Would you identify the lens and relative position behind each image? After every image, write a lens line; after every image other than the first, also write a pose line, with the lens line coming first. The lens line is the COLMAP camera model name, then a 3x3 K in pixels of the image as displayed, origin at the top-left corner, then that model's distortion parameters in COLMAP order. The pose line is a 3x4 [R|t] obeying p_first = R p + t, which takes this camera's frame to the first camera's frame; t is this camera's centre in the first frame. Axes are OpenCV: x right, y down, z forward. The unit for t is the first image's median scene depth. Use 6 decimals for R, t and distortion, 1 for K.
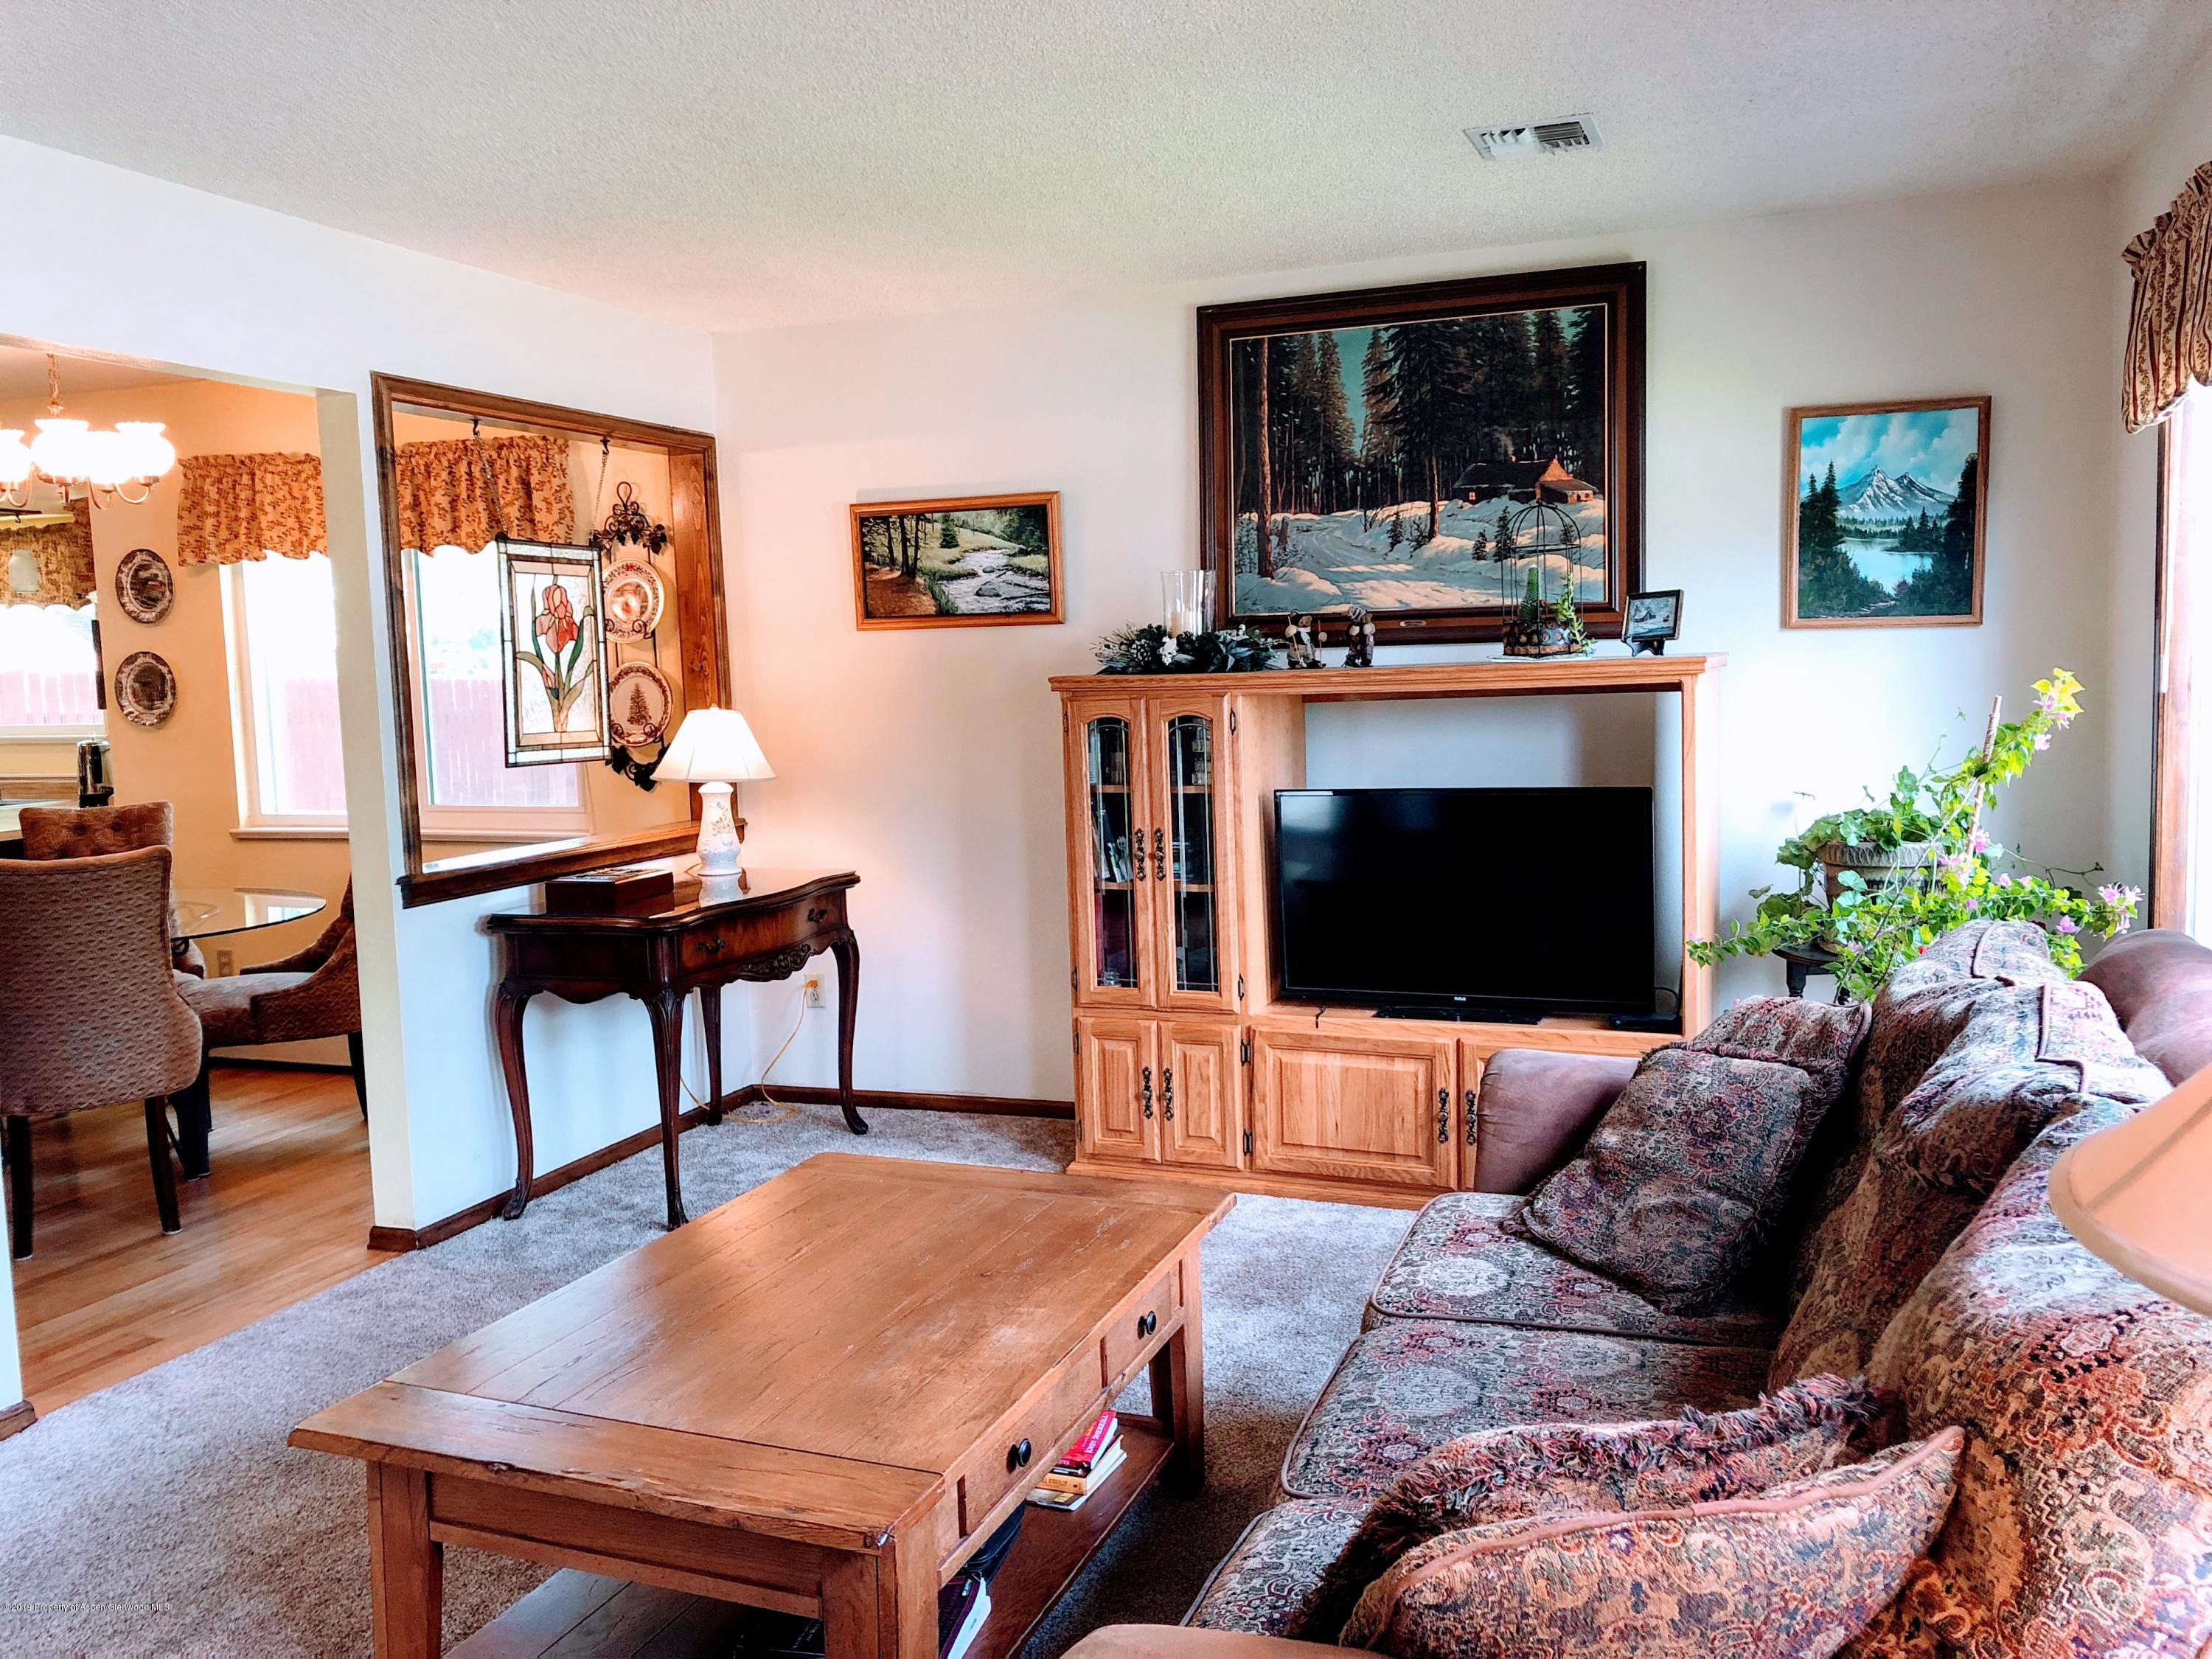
lens RADIAL K [[1801.8, 0, 1106.0], [0, 1801.8, 829.5], [0, 0, 1]] dist [0.069633, -0.128373]
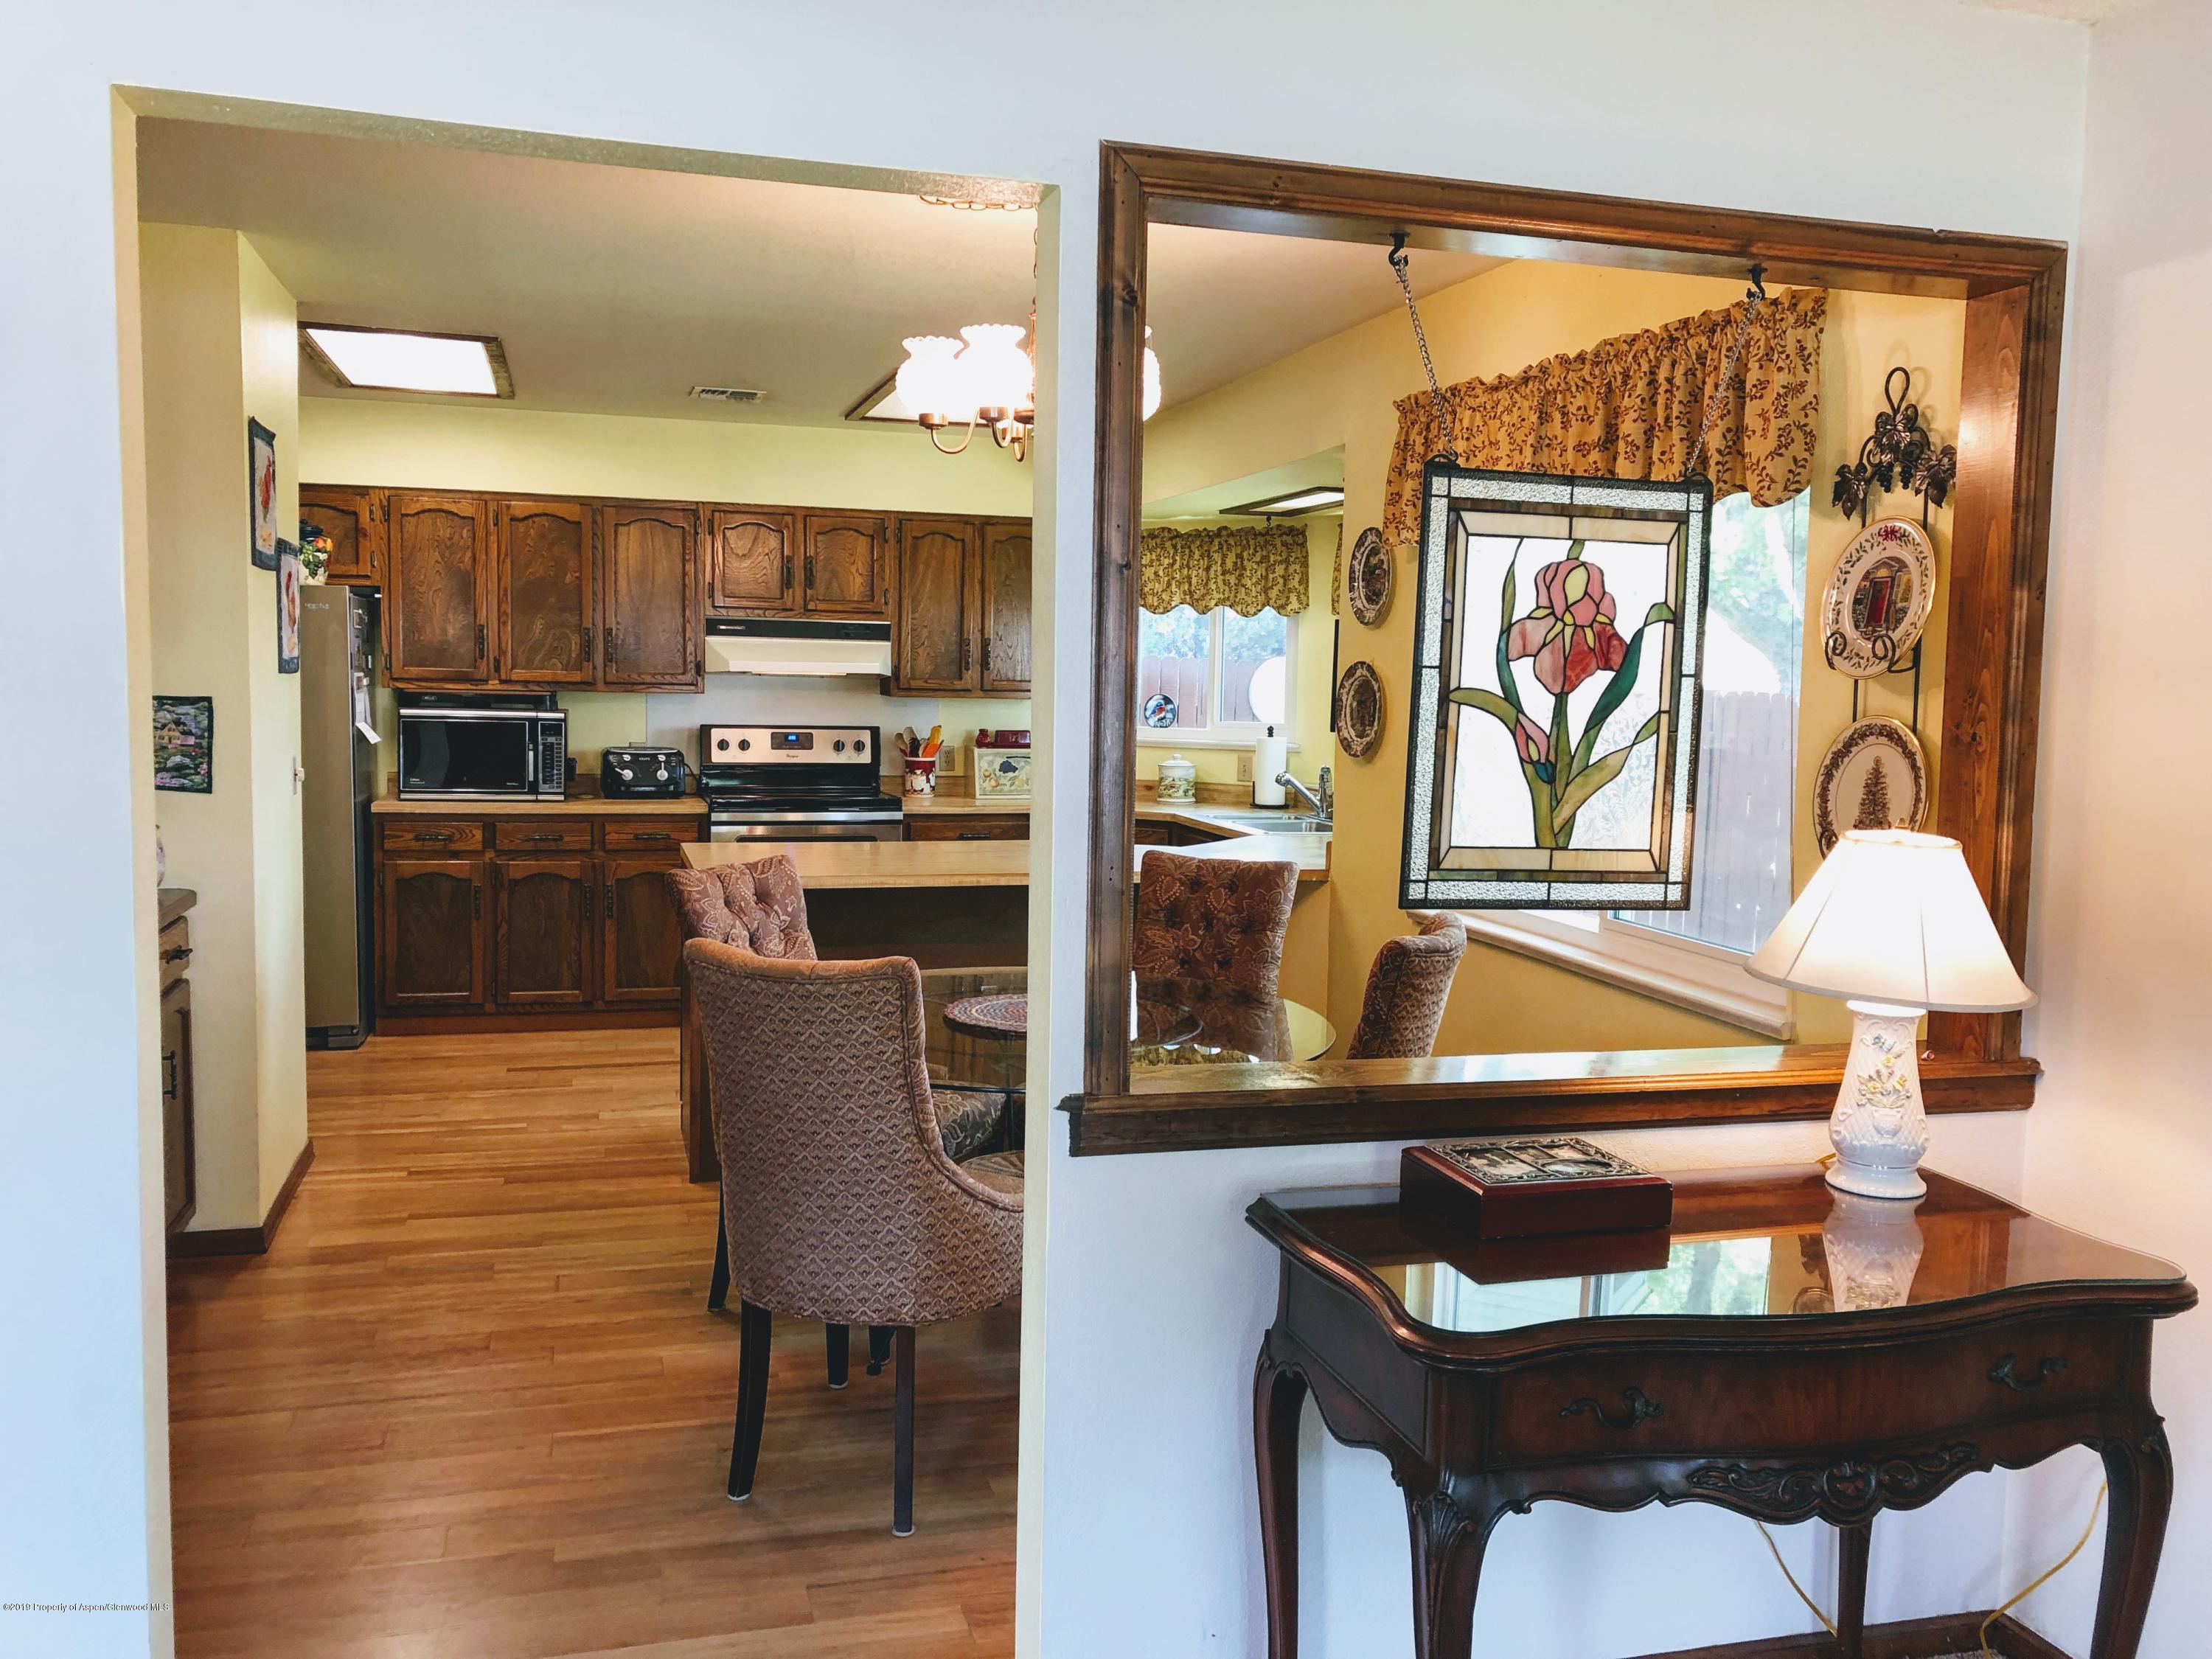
lens RADIAL K [[1801.8, 0, 1106.0], [0, 1801.8, 829.5], [0, 0, 1]] dist [0.069633, -0.128373]
pose [[0.597353, 0.114617, -0.793745, 0.025062], [-0.119947, 0.991371, 0.052885, -0.063346], [0.792957, 0.063617, 0.605947, 0.527880]]
